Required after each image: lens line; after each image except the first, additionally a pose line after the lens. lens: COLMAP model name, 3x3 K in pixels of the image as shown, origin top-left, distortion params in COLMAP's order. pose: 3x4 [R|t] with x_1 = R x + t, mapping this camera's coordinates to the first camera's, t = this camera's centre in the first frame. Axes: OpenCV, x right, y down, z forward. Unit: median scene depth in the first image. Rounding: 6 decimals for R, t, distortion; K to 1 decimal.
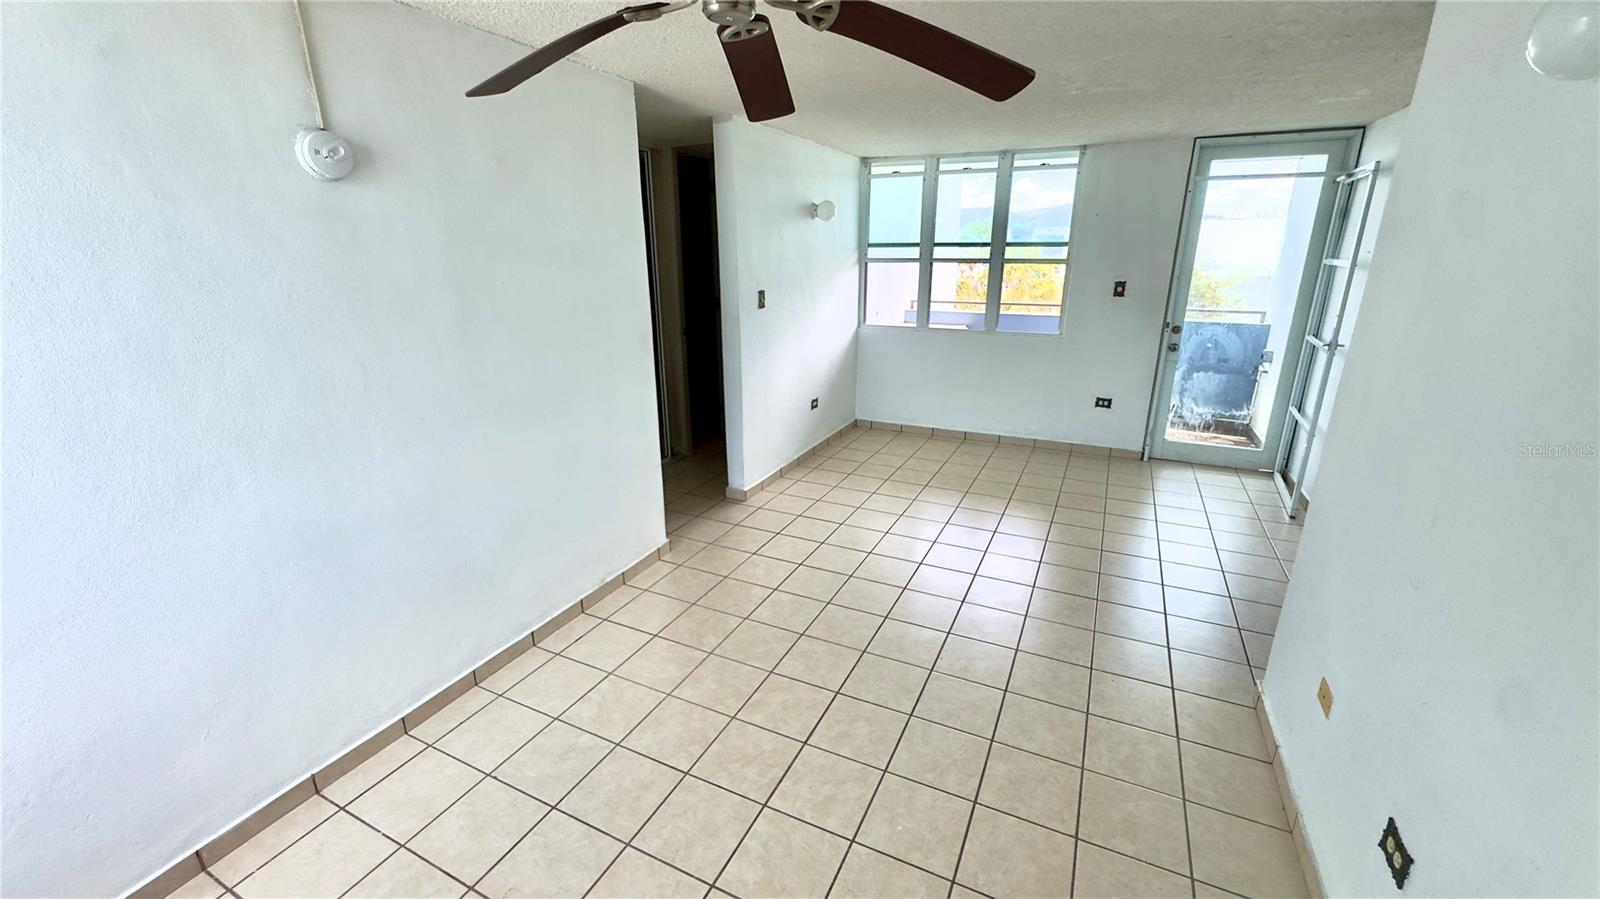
lens RADIAL K [[642.8, 0, 797.0], [0, 642.8, 449.6], [0, 0, 1]] dist [-0.000993, -0.000220]
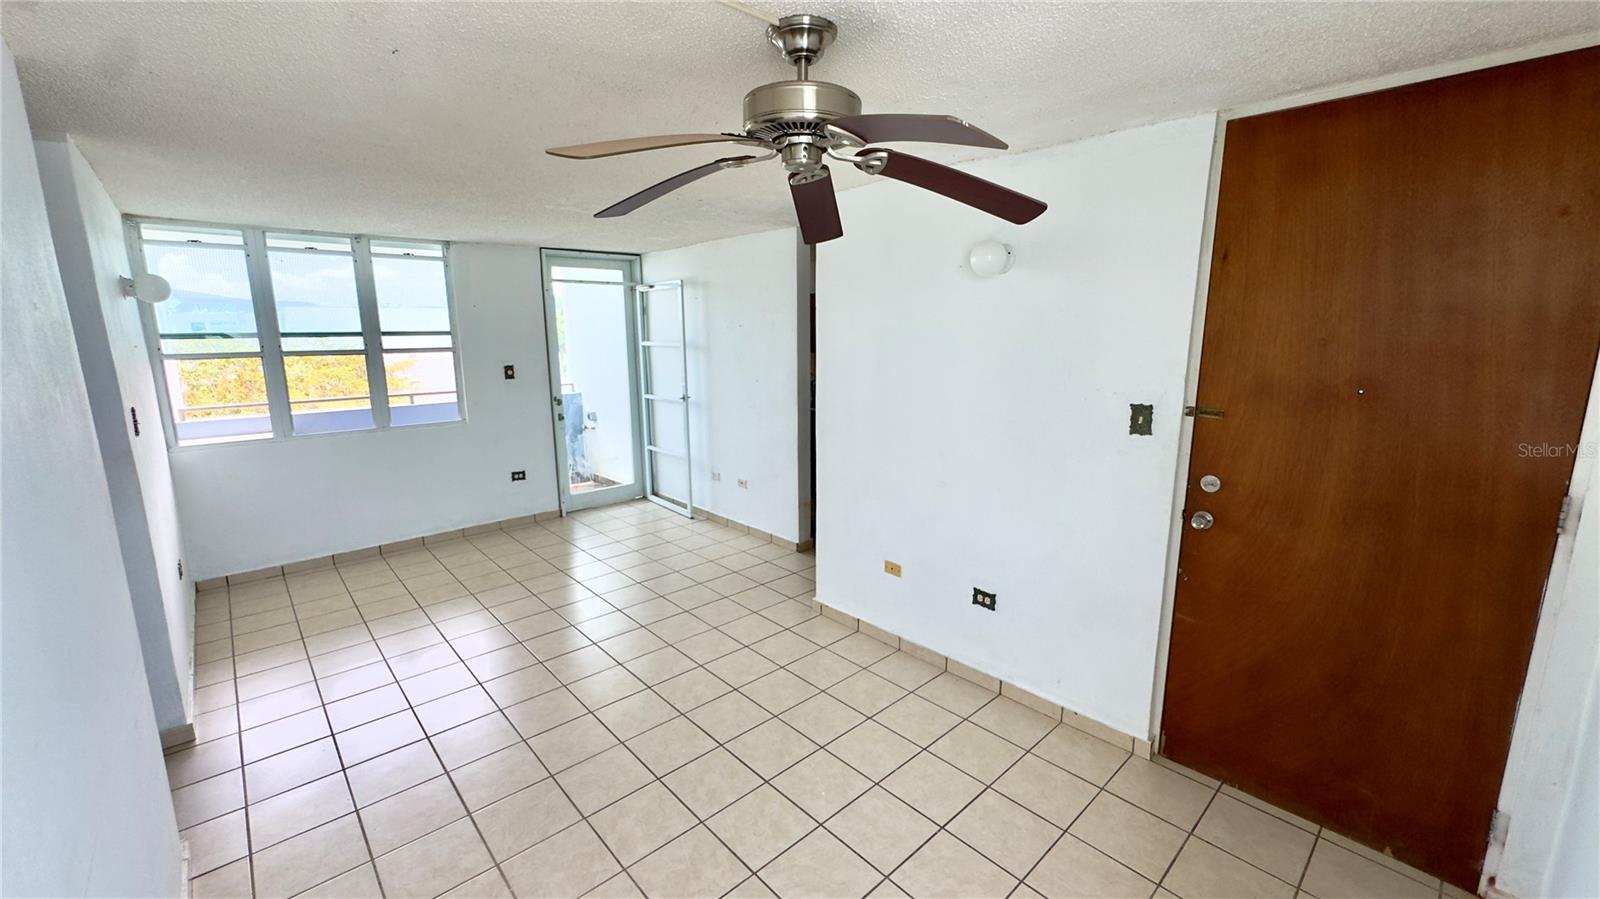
lens RADIAL K [[642.8, 0, 797.0], [0, 642.8, 449.6], [0, 0, 1]] dist [-0.000993, -0.000220]
pose [[0.367018, -0.171331, 0.914299, -0.332121], [0.289600, 0.955090, 0.062724, -0.048457], [-0.883985, 0.241760, 0.400153, 0.153479]]
